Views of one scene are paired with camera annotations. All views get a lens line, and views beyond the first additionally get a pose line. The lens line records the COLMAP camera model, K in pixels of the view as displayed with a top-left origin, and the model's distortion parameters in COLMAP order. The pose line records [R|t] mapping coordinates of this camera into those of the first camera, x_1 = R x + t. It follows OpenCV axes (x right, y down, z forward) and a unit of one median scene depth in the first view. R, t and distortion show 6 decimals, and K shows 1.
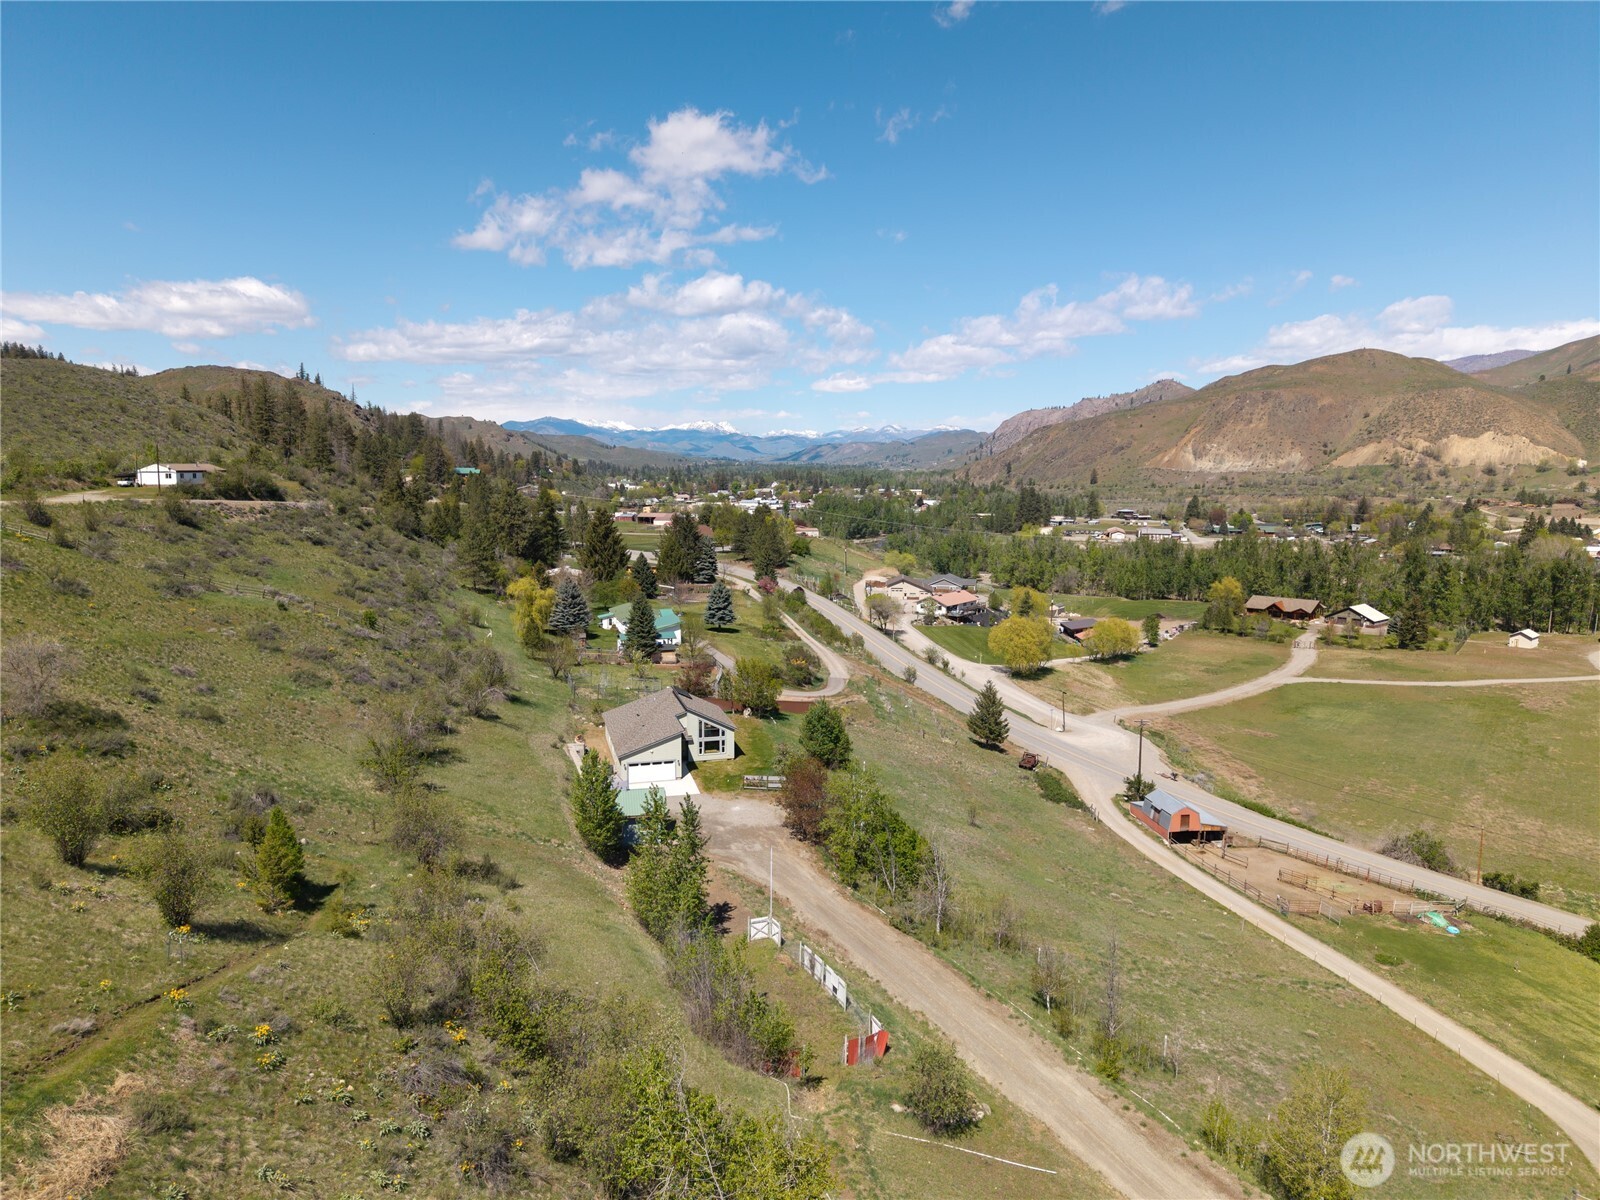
lens RADIAL K [[1064.9, 0, 804.5], [0, 1064.9, 597.8], [0, 0, 1]] dist [0.010323, -0.023415]
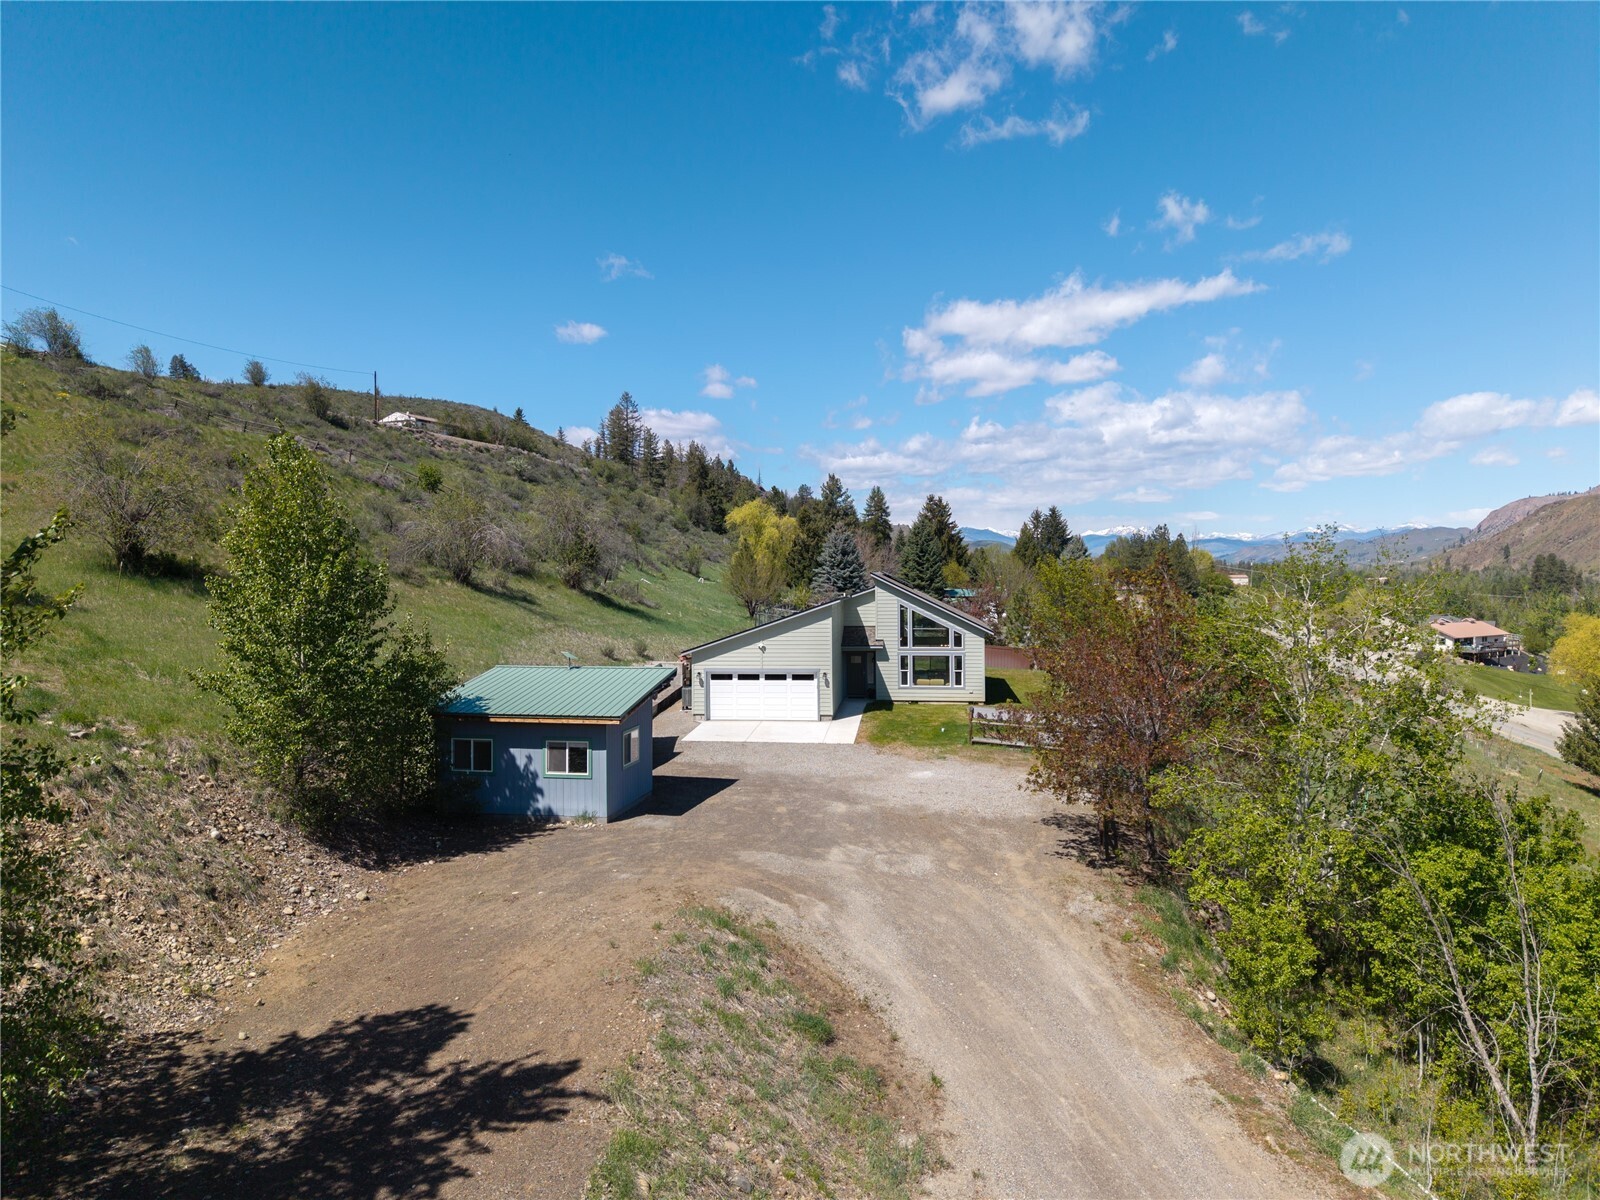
lens RADIAL K [[1064.9, 0, 791.4], [0, 1064.9, 597.9], [0, 0, 1]] dist [0.010323, -0.023415]
pose [[0.921818, -0.010174, -0.387489, 0.027105], [-0.030813, 0.994569, -0.099414, 0.155185], [0.386396, 0.103582, 0.916498, 0.583058]]
